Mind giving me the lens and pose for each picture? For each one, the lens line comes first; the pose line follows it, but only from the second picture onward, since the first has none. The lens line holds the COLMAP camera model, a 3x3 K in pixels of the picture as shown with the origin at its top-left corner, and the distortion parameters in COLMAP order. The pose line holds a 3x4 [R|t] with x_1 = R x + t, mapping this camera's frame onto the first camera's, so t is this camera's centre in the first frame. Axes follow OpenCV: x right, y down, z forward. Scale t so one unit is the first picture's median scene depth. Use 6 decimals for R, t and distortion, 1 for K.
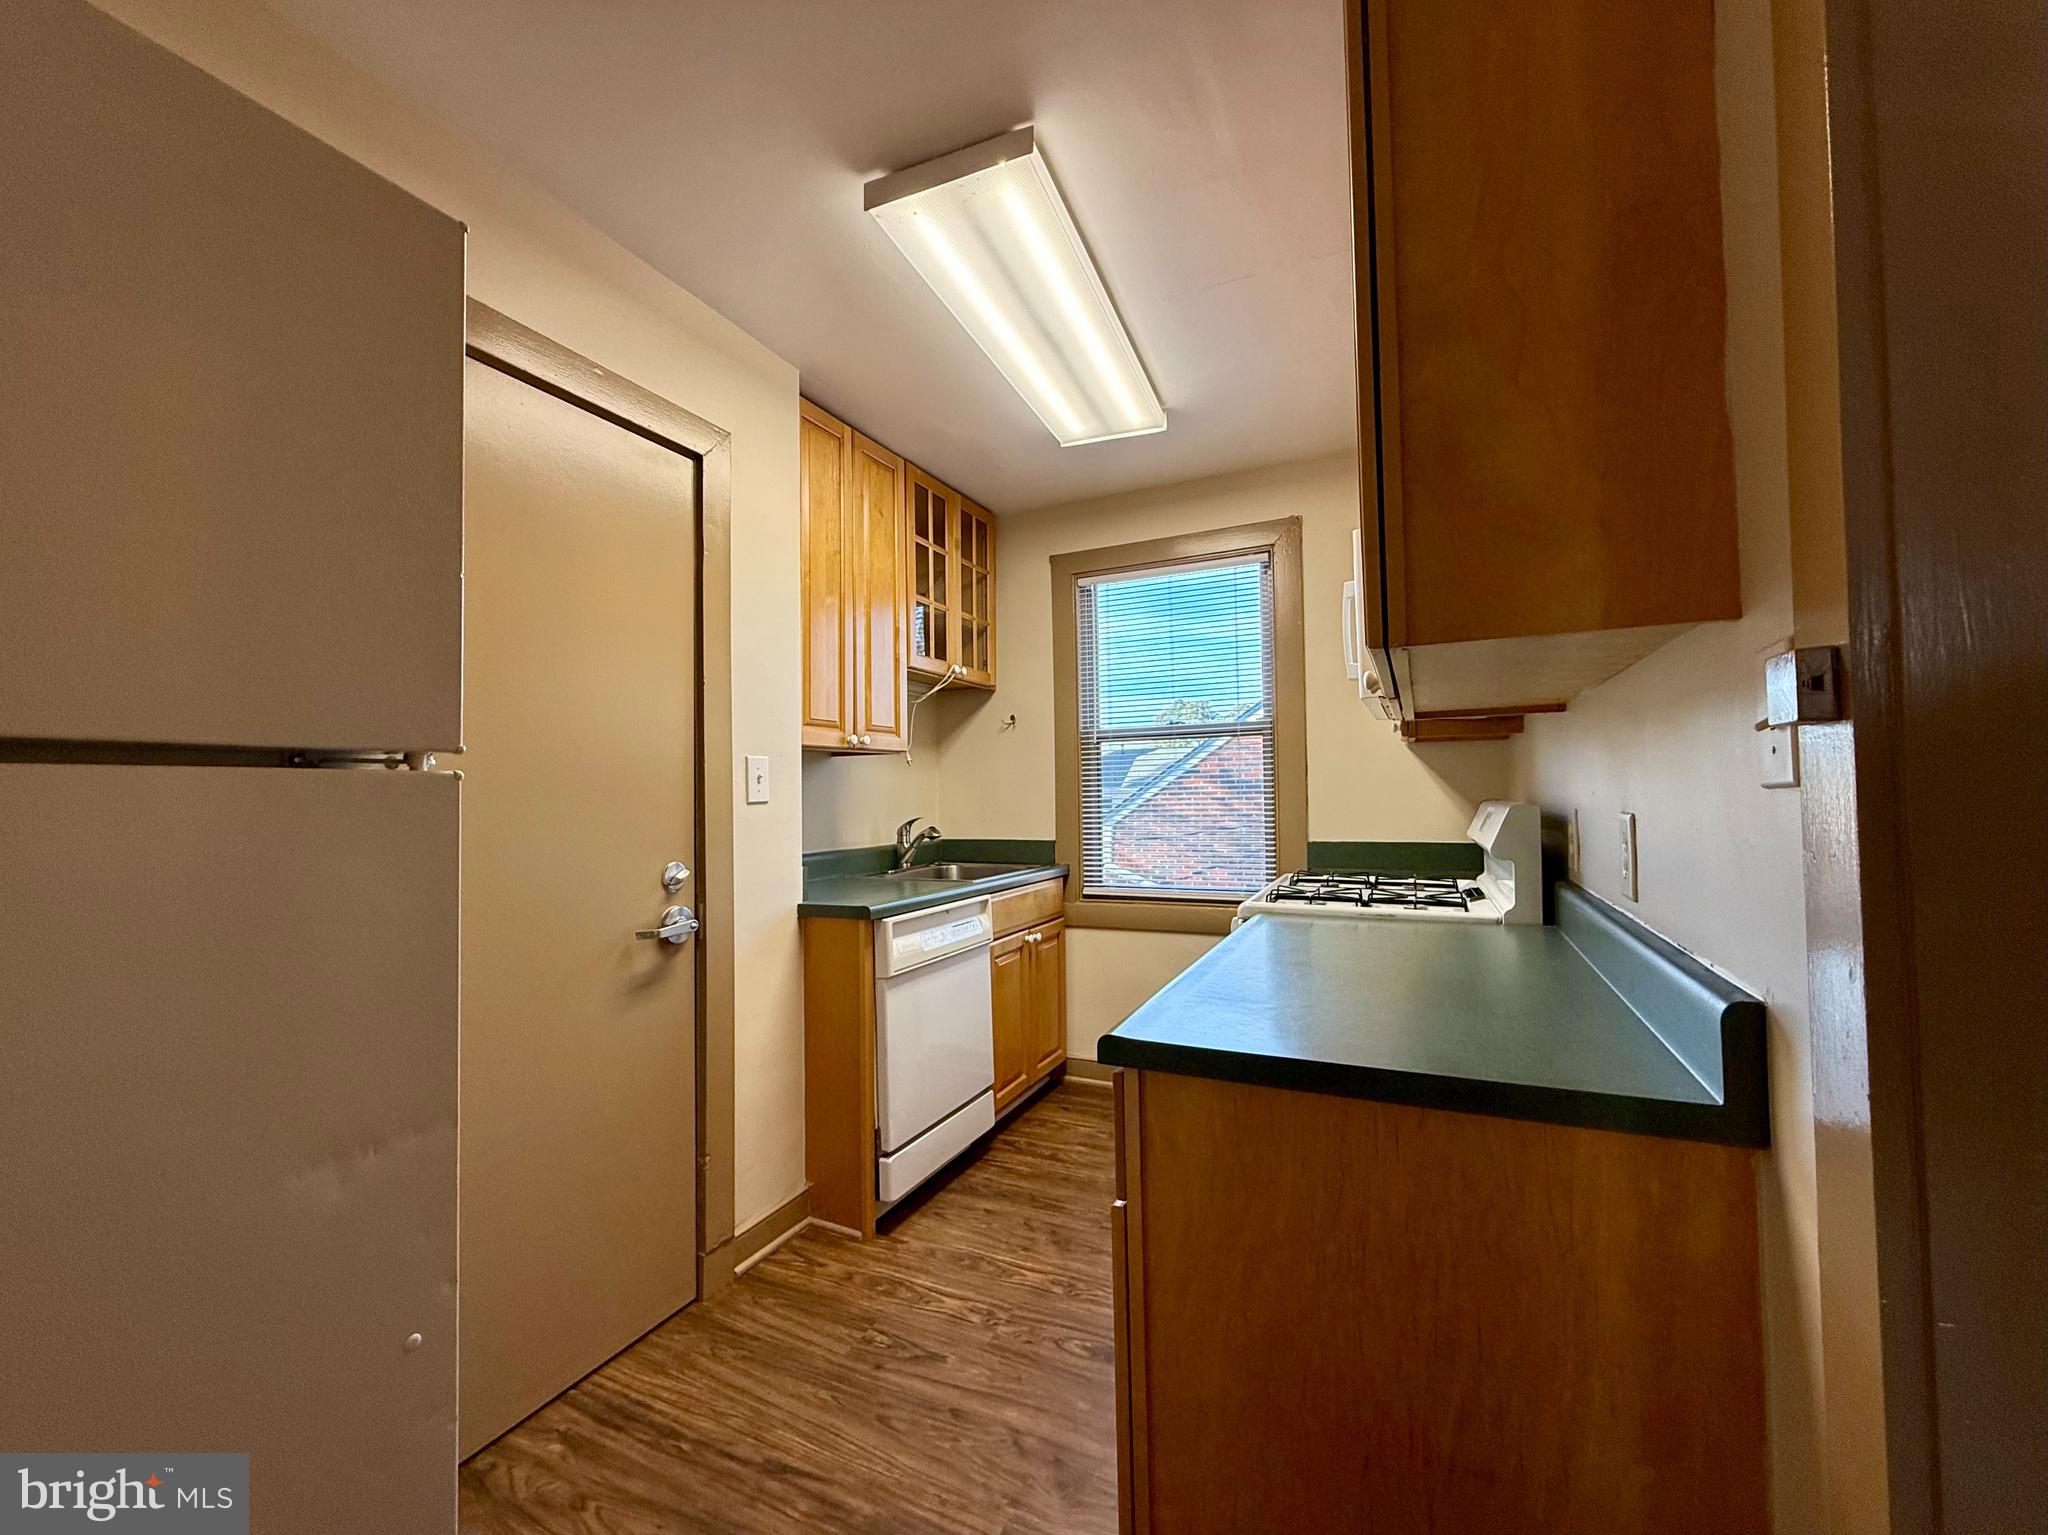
lens RADIAL K [[830.2, 0, 1021.2], [0, 830.2, 765.1], [0, 0, 1]] dist [0.001946, 0.000954]
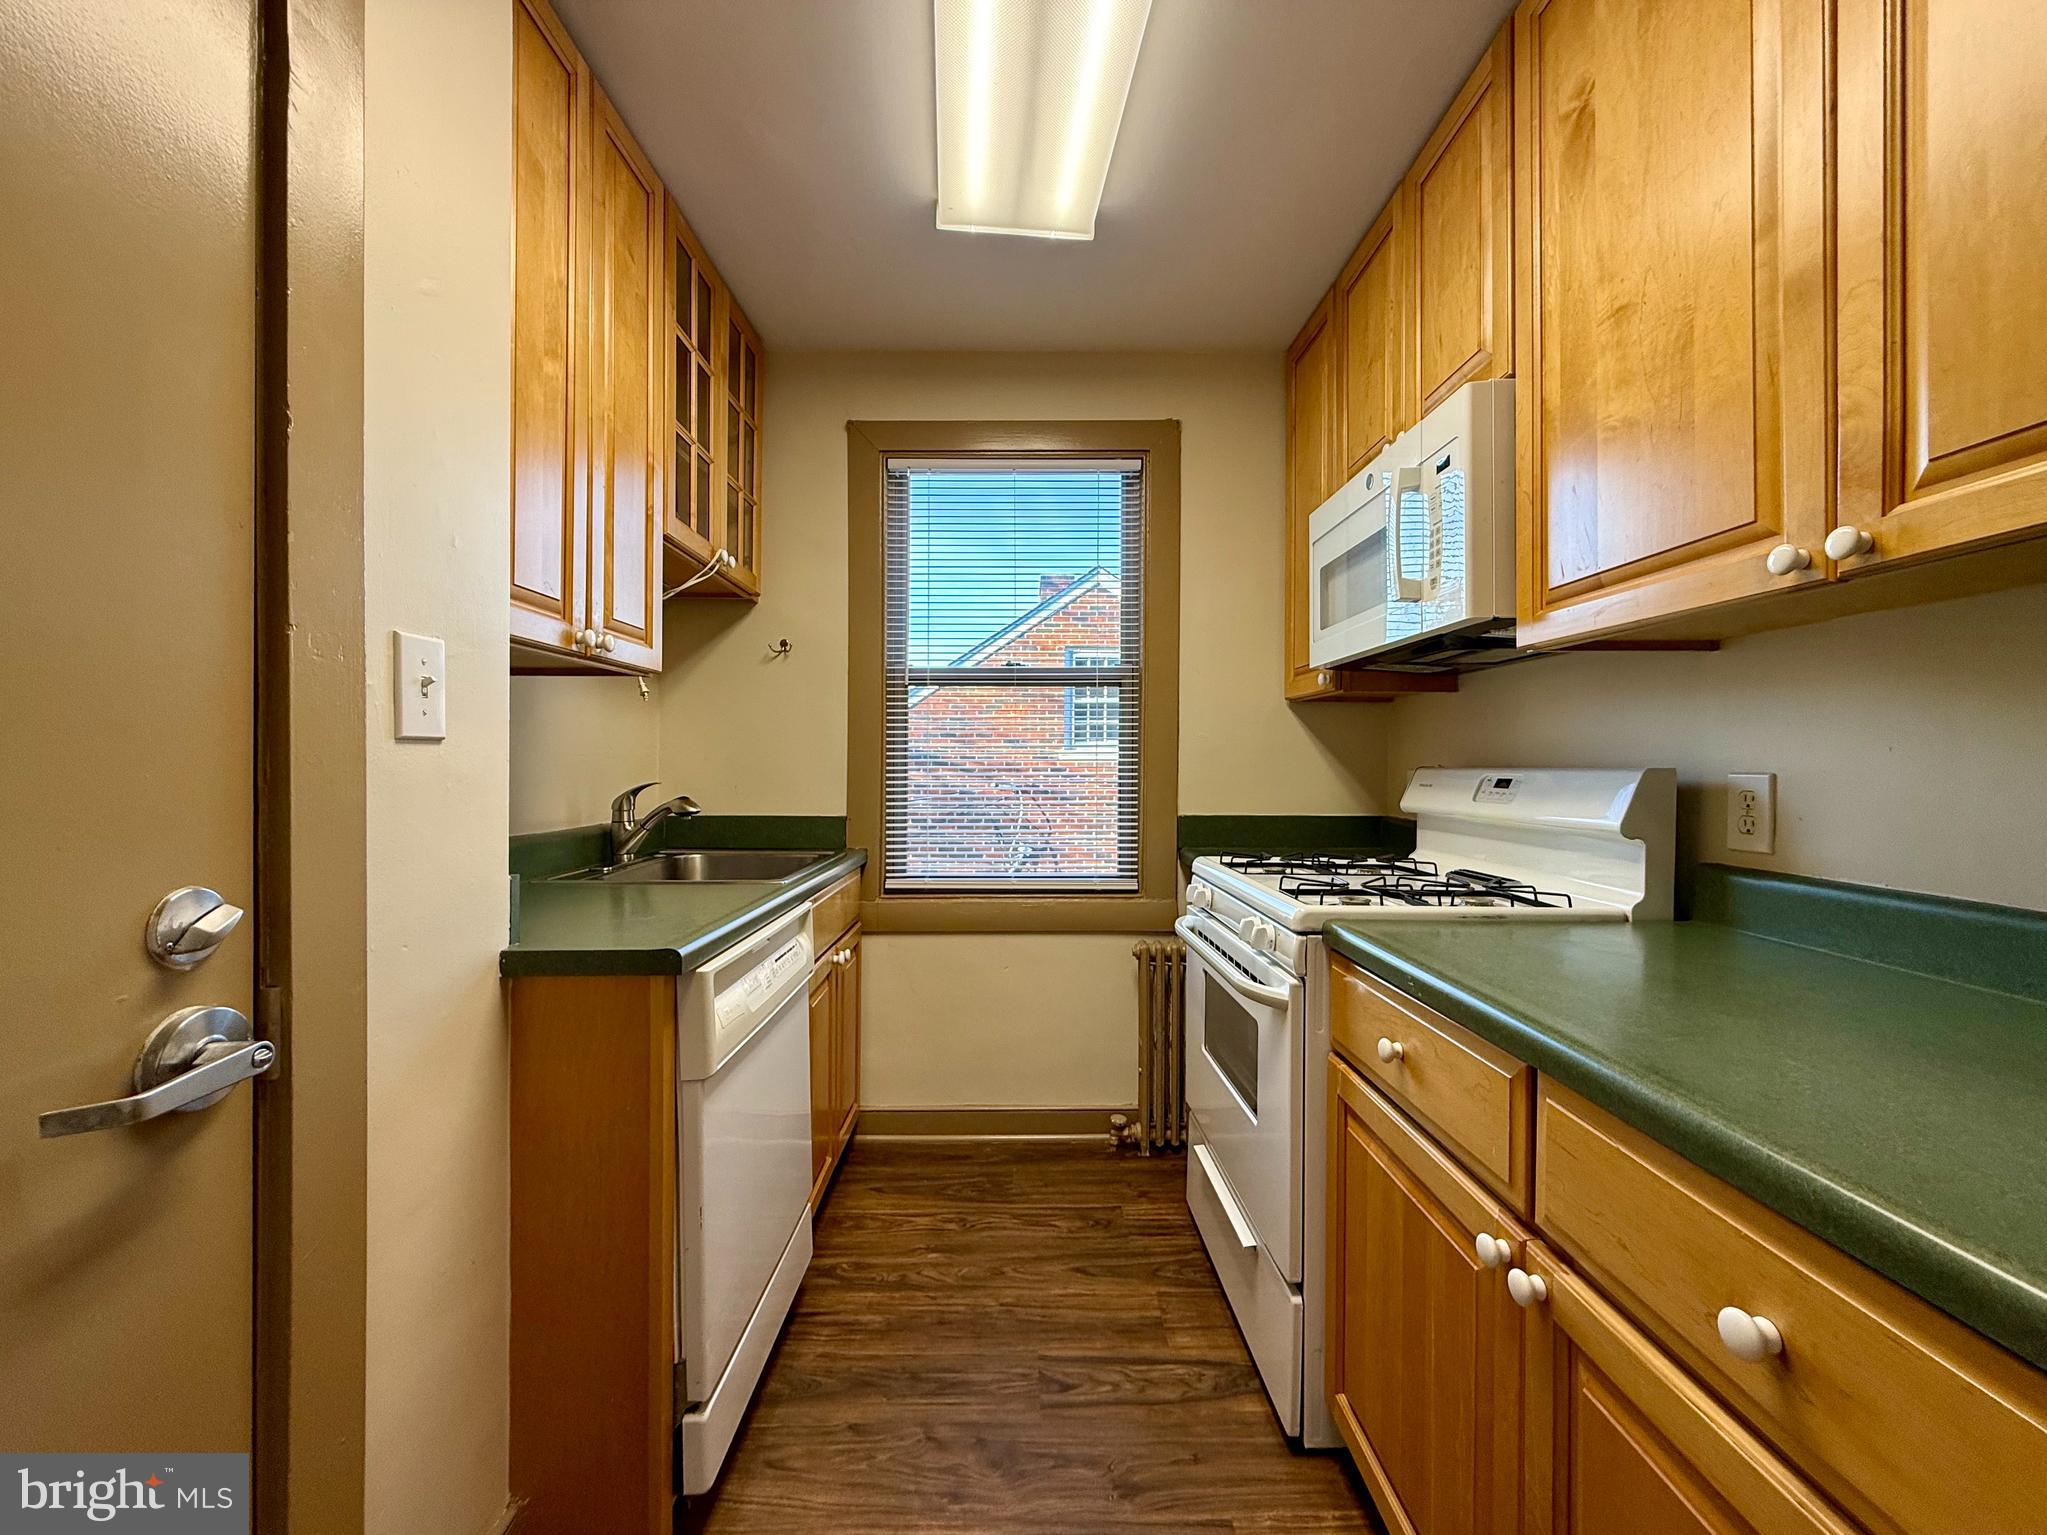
lens RADIAL K [[829.8, 0, 1031.7], [0, 829.8, 765.1], [0, 0, 1]] dist [0.001946, 0.000954]
pose [[0.897197, 0.019630, 0.441194, -0.157982], [-0.033639, 0.999147, 0.023951, 0.026847], [-0.440347, -0.036330, 0.897092, 0.326276]]
